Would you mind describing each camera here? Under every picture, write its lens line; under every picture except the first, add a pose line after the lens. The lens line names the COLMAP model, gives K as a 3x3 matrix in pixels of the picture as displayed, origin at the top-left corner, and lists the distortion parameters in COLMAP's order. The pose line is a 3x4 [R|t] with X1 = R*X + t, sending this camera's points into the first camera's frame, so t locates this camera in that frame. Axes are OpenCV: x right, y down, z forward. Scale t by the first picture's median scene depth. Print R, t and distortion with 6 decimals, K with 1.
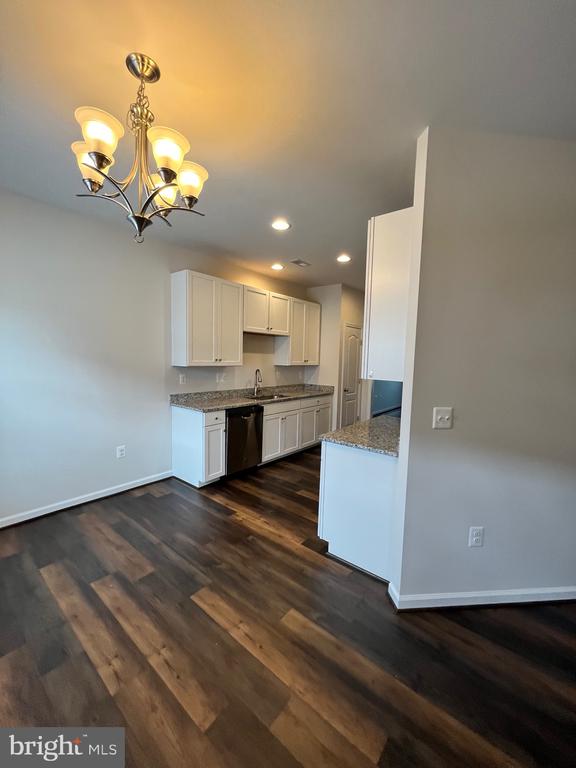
lens RADIAL K [[311.6, 0, 286.0], [0, 311.6, 382.7], [0, 0, 1]] dist [-0.001152, -0.000178]
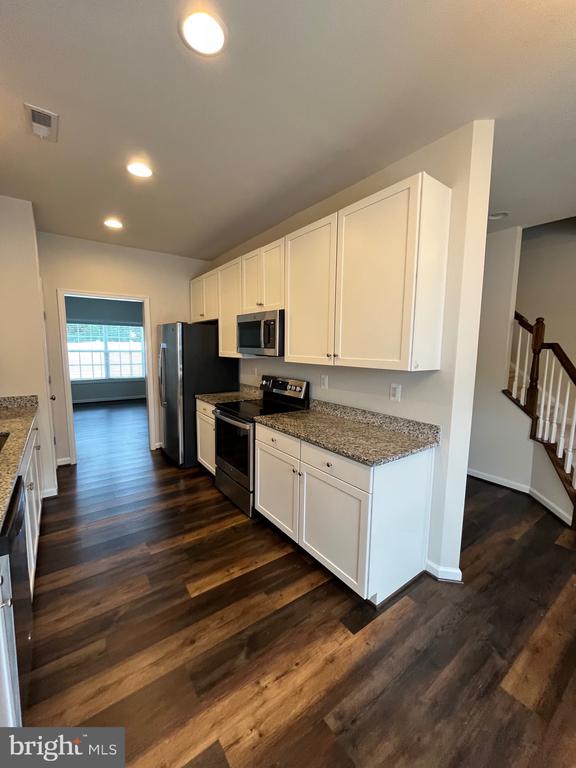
lens RADIAL K [[311.6, 0, 286.0], [0, 311.6, 382.7], [0, 0, 1]] dist [-0.001152, -0.000178]
pose [[0.252815, -0.133509, 0.958259, -0.351243], [0.075629, 0.990130, 0.117997, -0.057891], [-0.964554, 0.042641, 0.260416, 0.615560]]
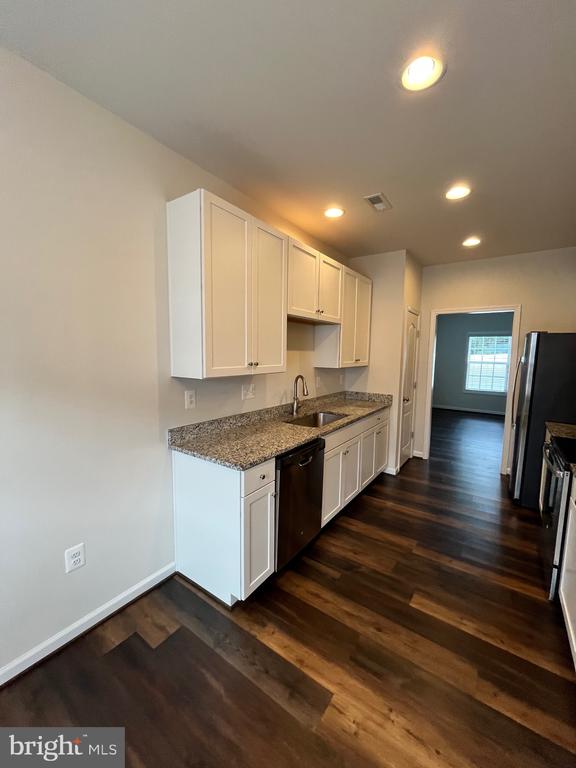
lens RADIAL K [[311.6, 0, 286.0], [0, 311.6, 382.7], [0, 0, 1]] dist [-0.001152, -0.000178]
pose [[0.997317, -0.016360, 0.071356, -0.196168], [0.014909, 0.999672, 0.020817, -0.049539], [-0.071674, -0.019697, 0.997234, 0.423136]]
